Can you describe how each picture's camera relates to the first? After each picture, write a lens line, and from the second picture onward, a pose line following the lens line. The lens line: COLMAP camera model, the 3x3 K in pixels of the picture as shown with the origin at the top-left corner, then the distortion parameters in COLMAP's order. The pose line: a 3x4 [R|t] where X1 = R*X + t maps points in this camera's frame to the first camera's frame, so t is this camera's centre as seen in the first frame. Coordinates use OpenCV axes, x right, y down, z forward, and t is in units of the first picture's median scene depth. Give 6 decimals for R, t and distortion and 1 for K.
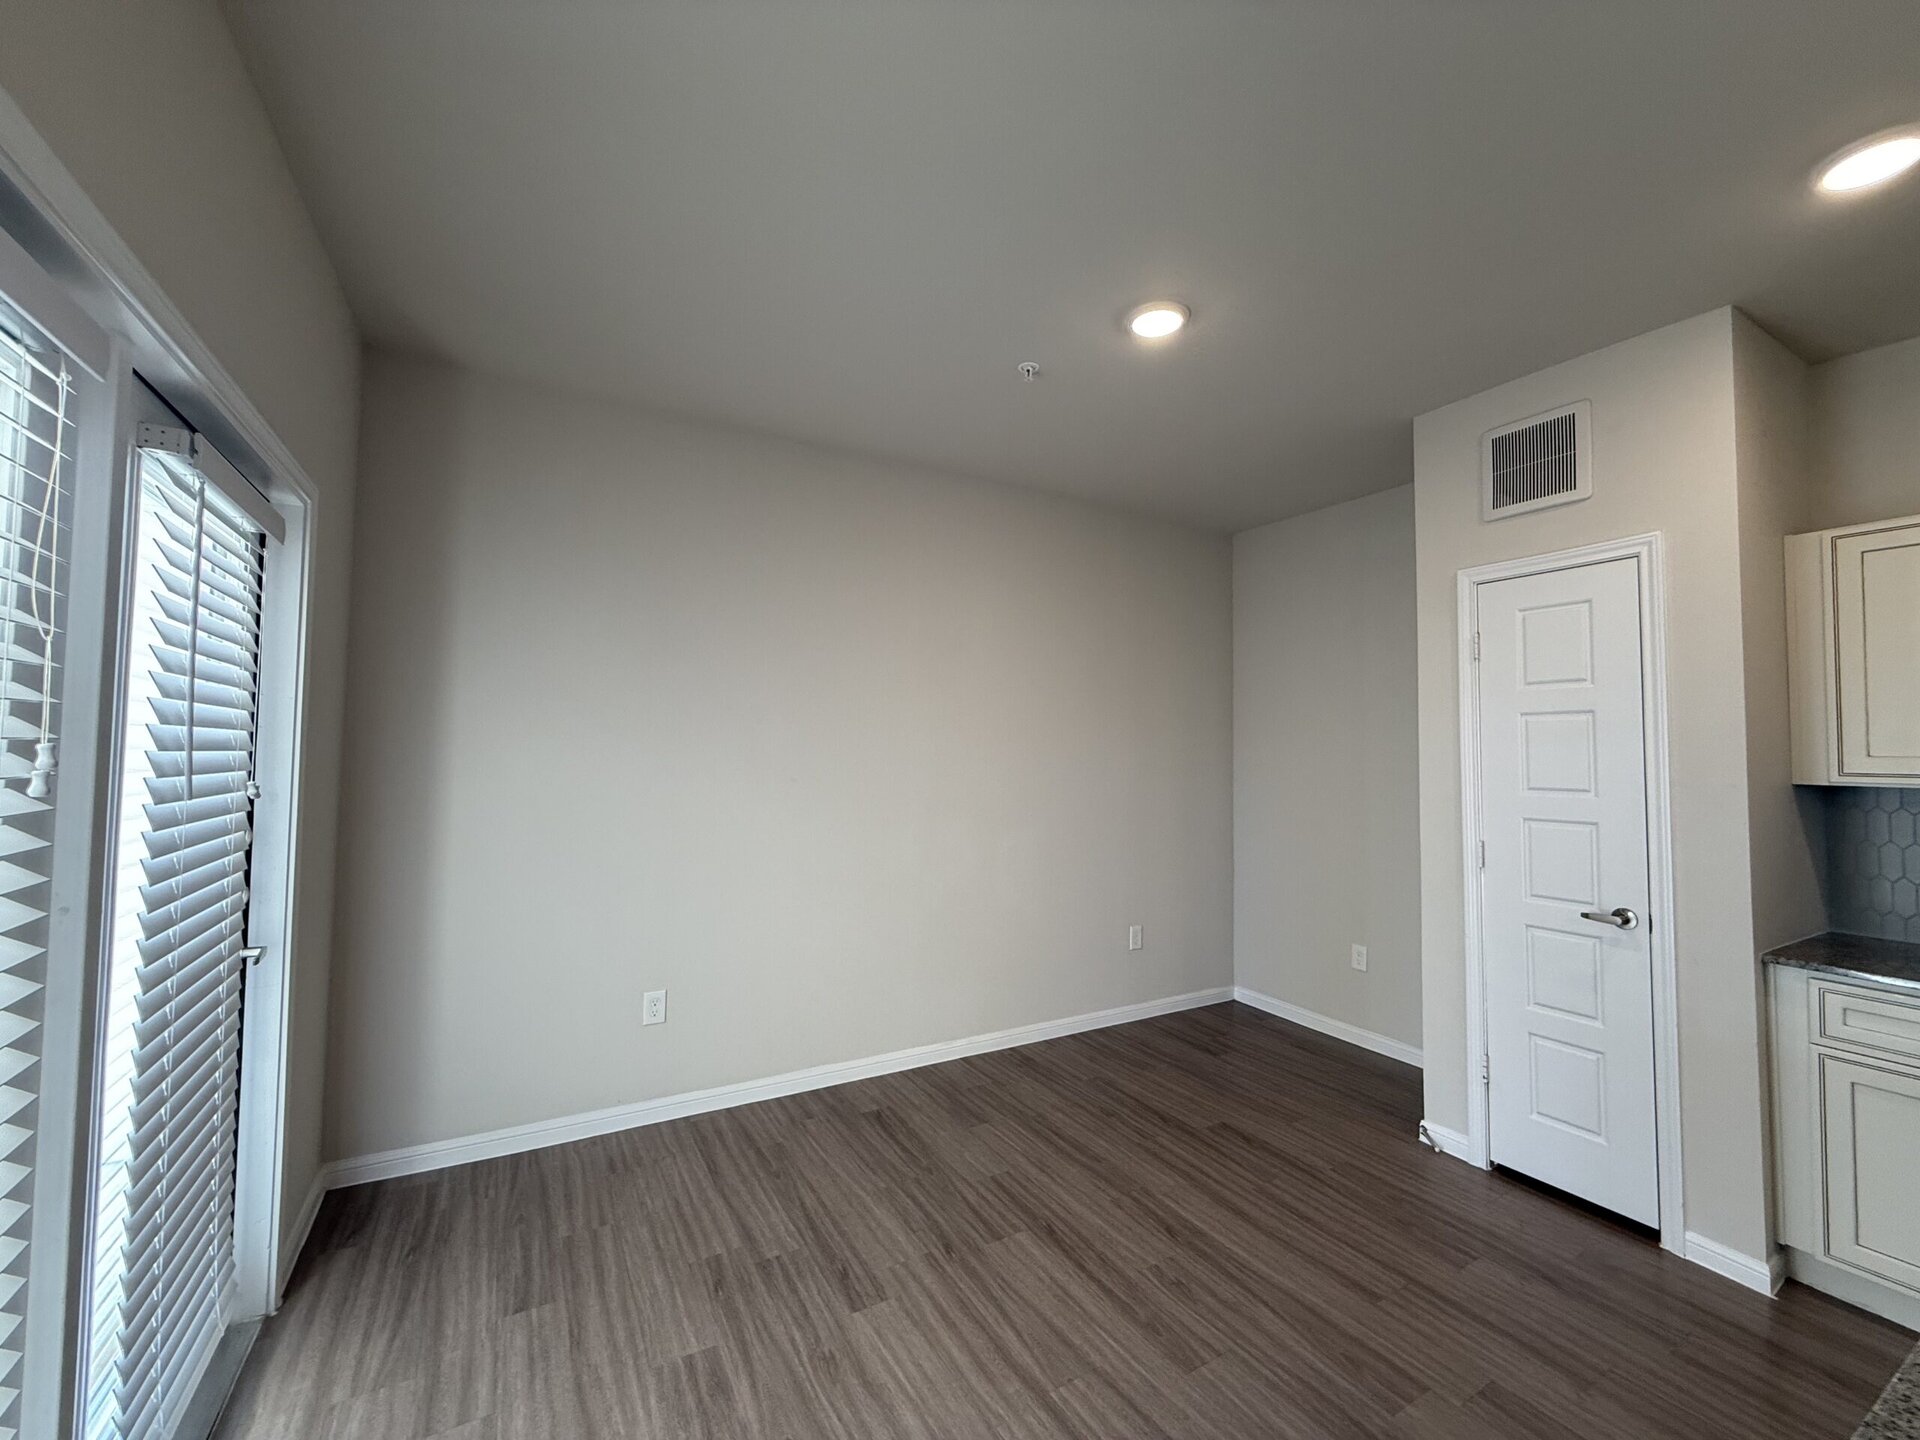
lens RADIAL K [[770.2, 0, 959.2], [0, 770.2, 718.7], [0, 0, 1]] dist [-0.001214, -0.000263]
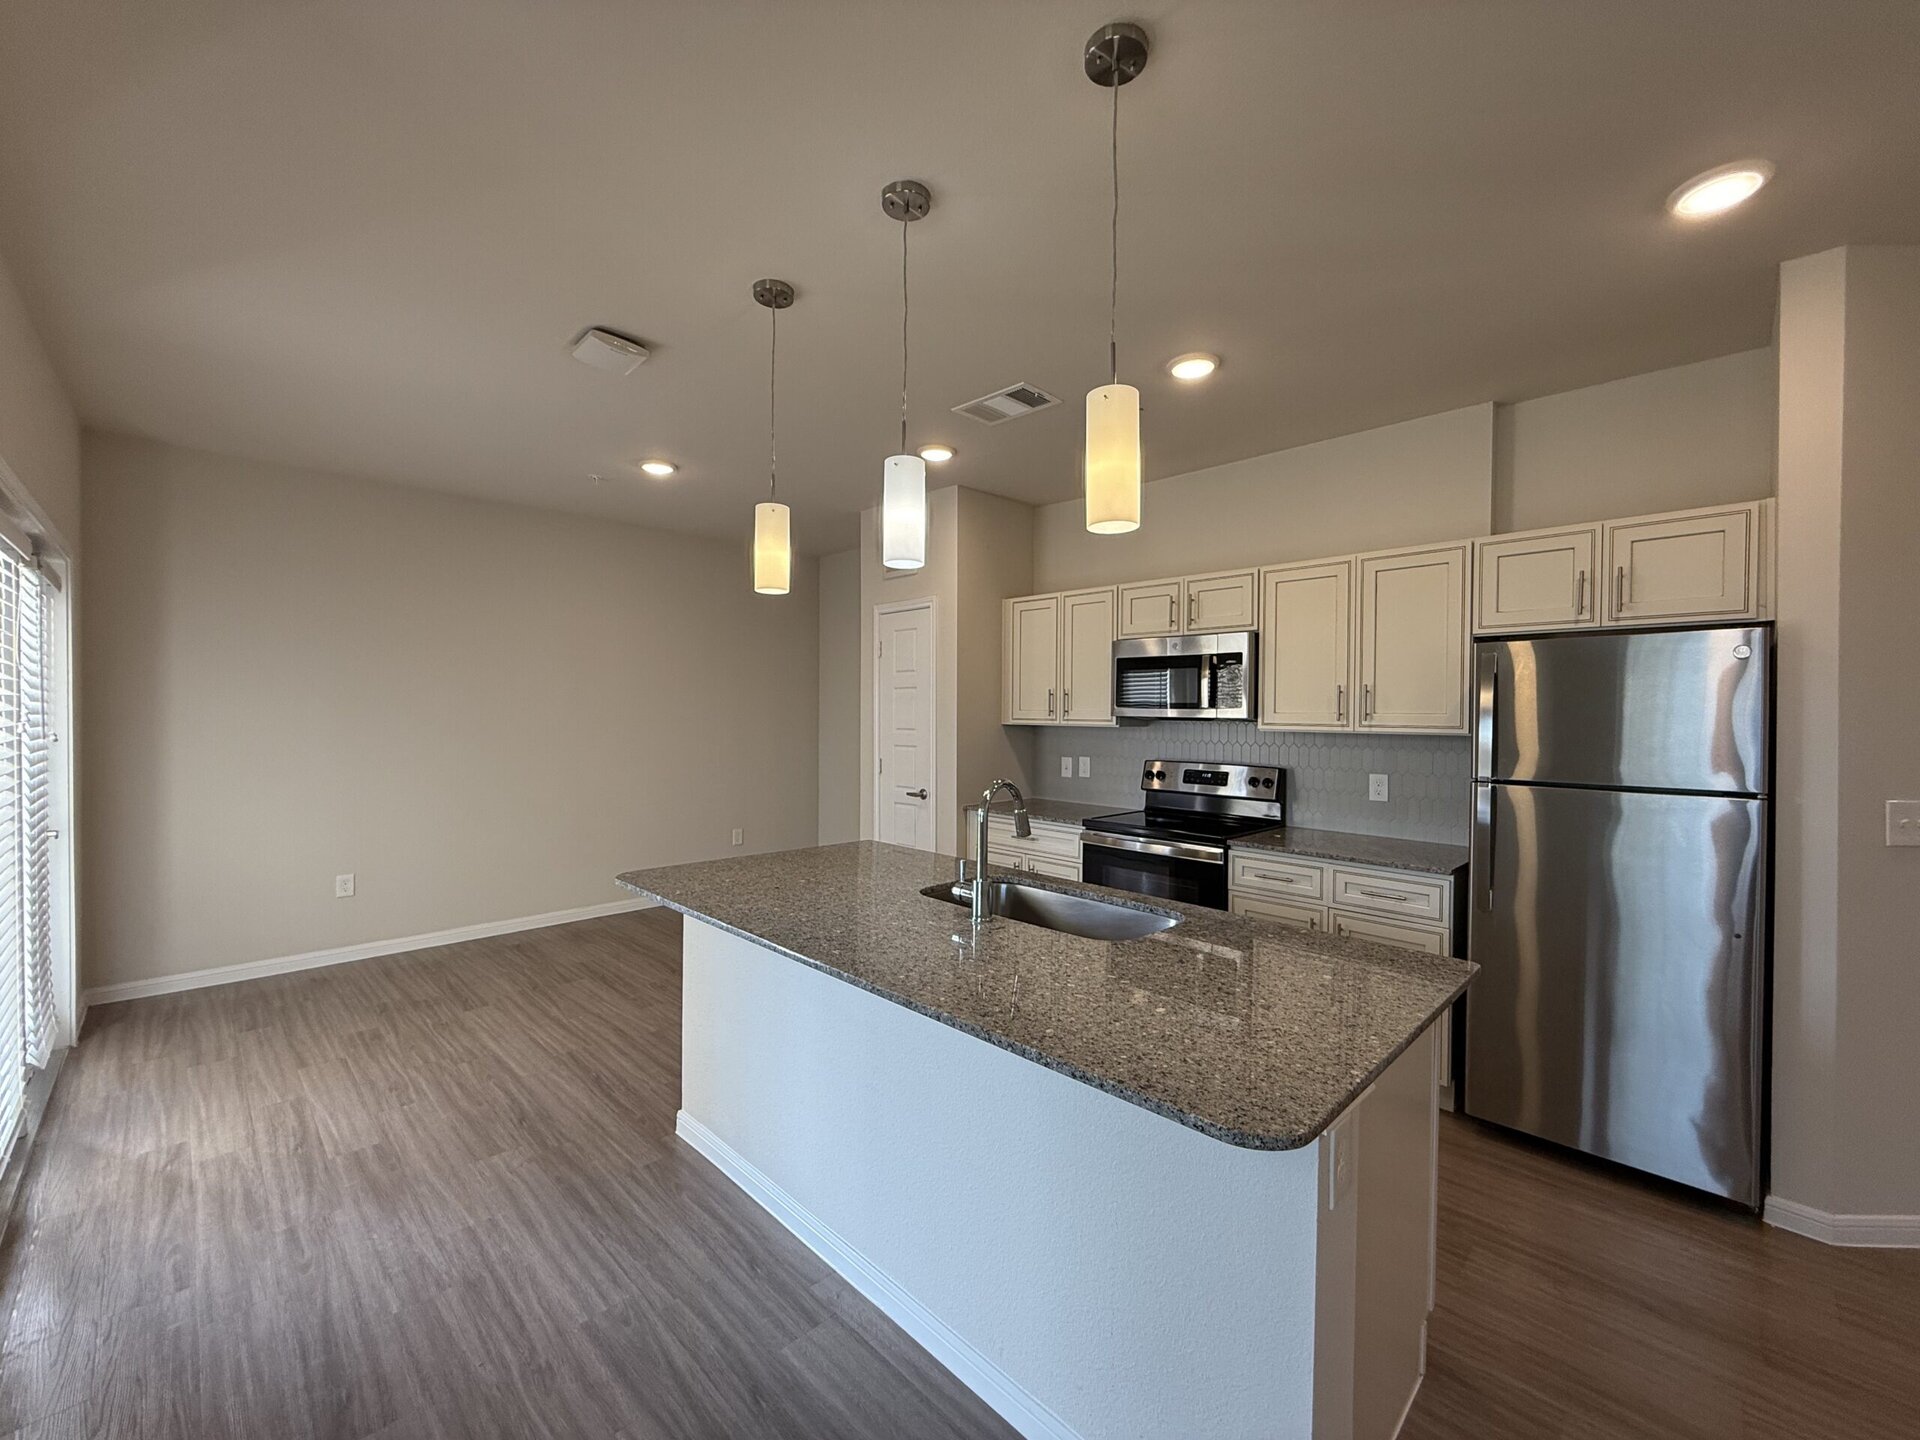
lens RADIAL K [[770.2, 0, 961.8], [0, 770.2, 721.5], [0, 0, 1]] dist [-0.001214, -0.000263]
pose [[0.963931, -0.010878, 0.265931, 0.468105], [-0.004756, 0.998301, 0.058076, -0.041049], [-0.266111, -0.057246, 0.962241, -0.945015]]
